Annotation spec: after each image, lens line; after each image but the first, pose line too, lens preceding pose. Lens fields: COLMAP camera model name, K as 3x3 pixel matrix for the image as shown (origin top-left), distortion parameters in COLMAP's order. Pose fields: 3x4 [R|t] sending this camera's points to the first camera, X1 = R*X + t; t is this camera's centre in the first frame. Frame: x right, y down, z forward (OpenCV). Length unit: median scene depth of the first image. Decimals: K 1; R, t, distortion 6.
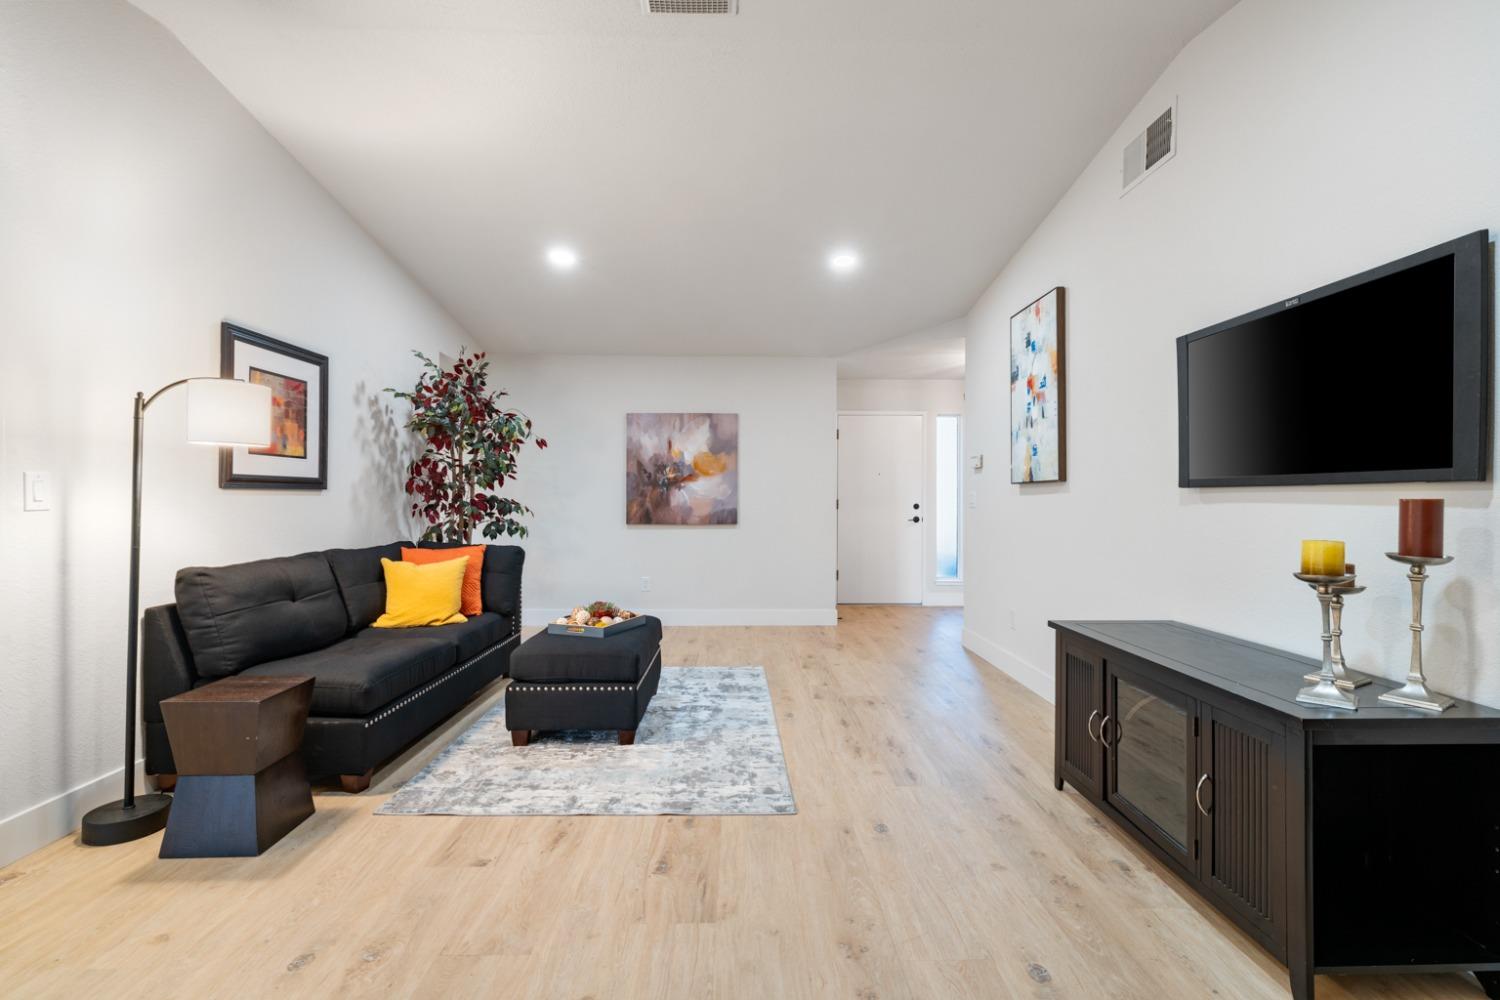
lens RADIAL K [[660.4, 0, 756.0], [0, 660.4, 495.9], [0, 0, 1]] dist [0.002151, -0.000022]
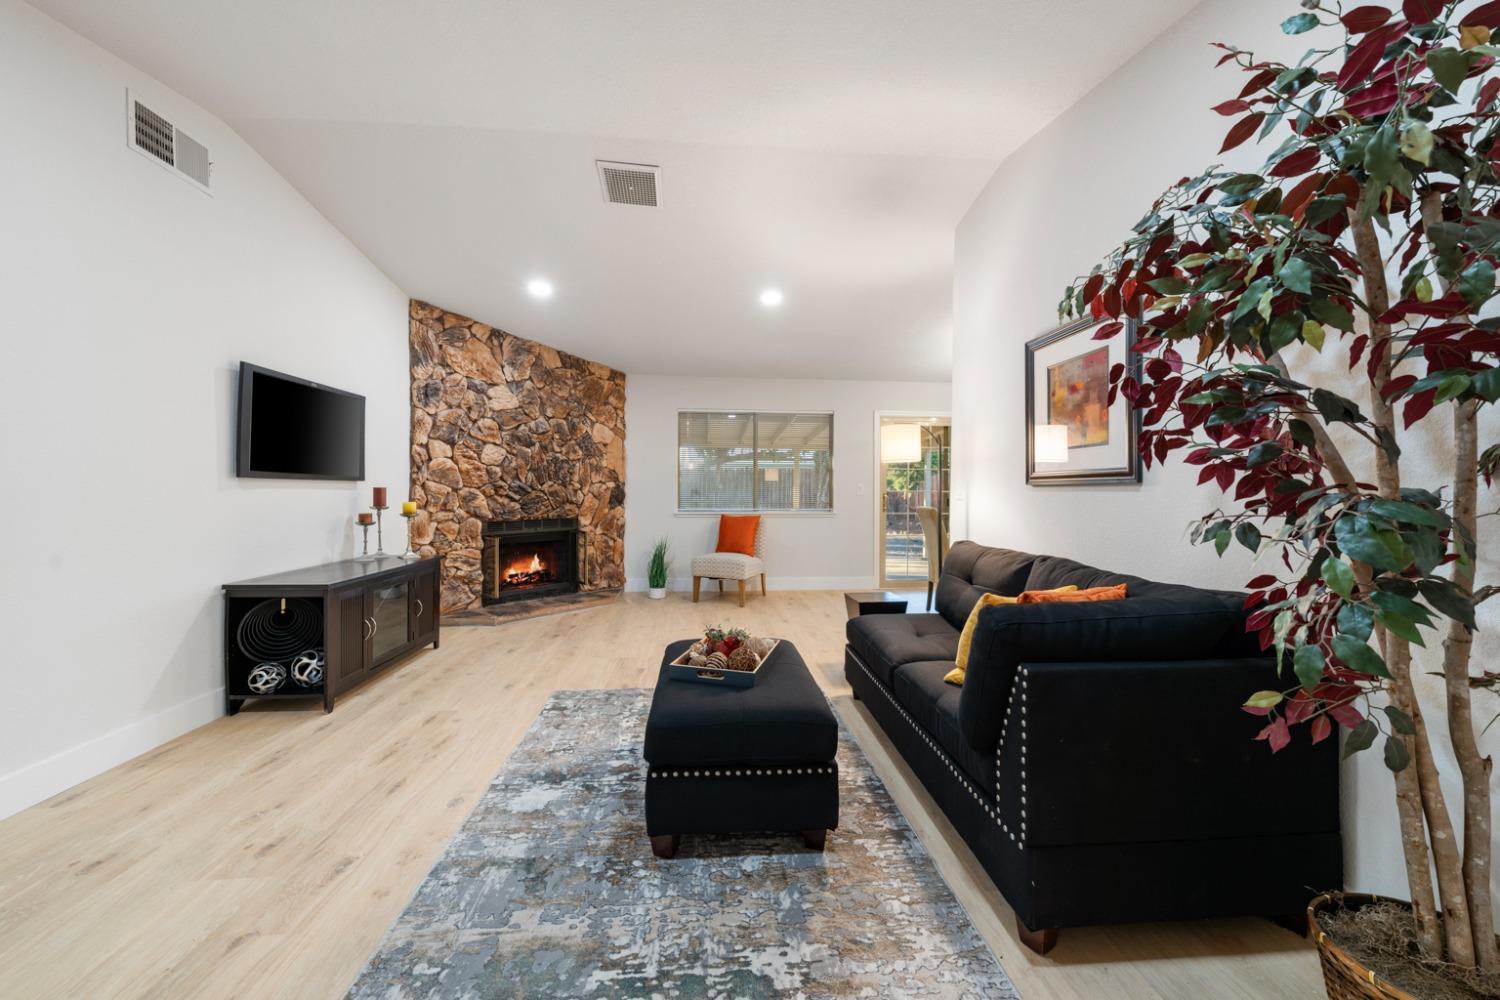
lens RADIAL K [[538.4, 0, 757.6], [0, 538.4, 492.9], [0, 0, 1]] dist [-0.002235, -0.000433]
pose [[-0.997276, -0.011213, -0.072904, -0.235456], [-0.011101, 0.999936, -0.001947, 0.007147], [0.072921, -0.001132, -0.997337, 1.692712]]
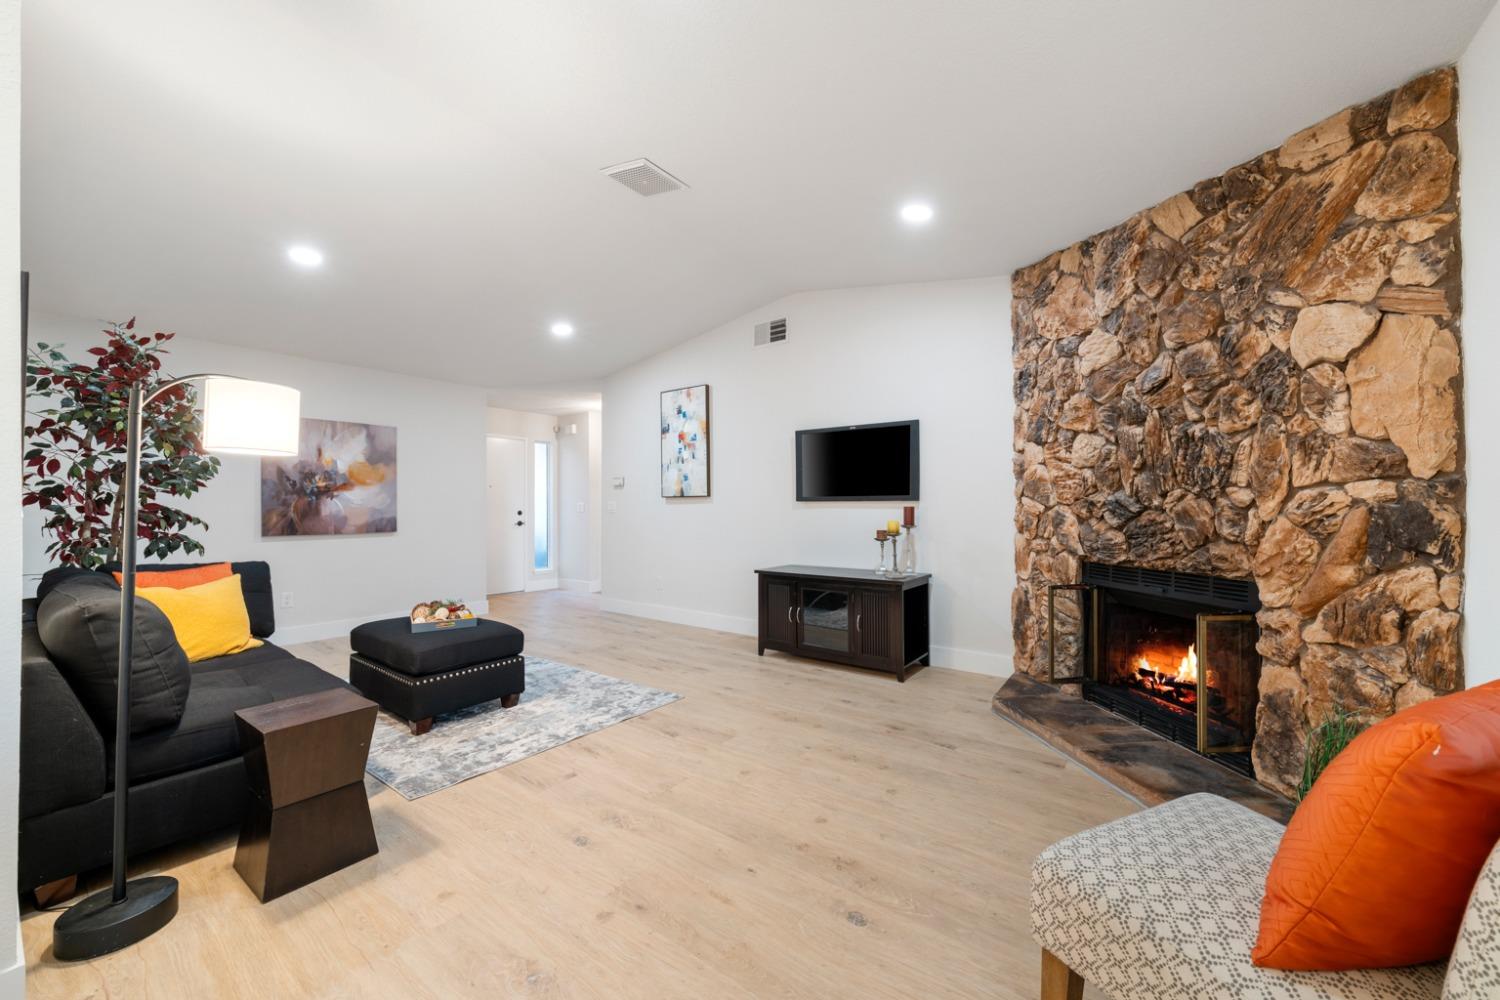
lens RADIAL K [[565.0, 0, 751.5], [0, 565.0, 496.5], [0, 0, 1]] dist [-0.000393, -0.000614]
pose [[0.620612, 0.008949, 0.784067, -0.702280], [0.000226, 0.999933, -0.011592, -0.005211], [-0.784118, 0.007371, 0.620568, -0.013857]]
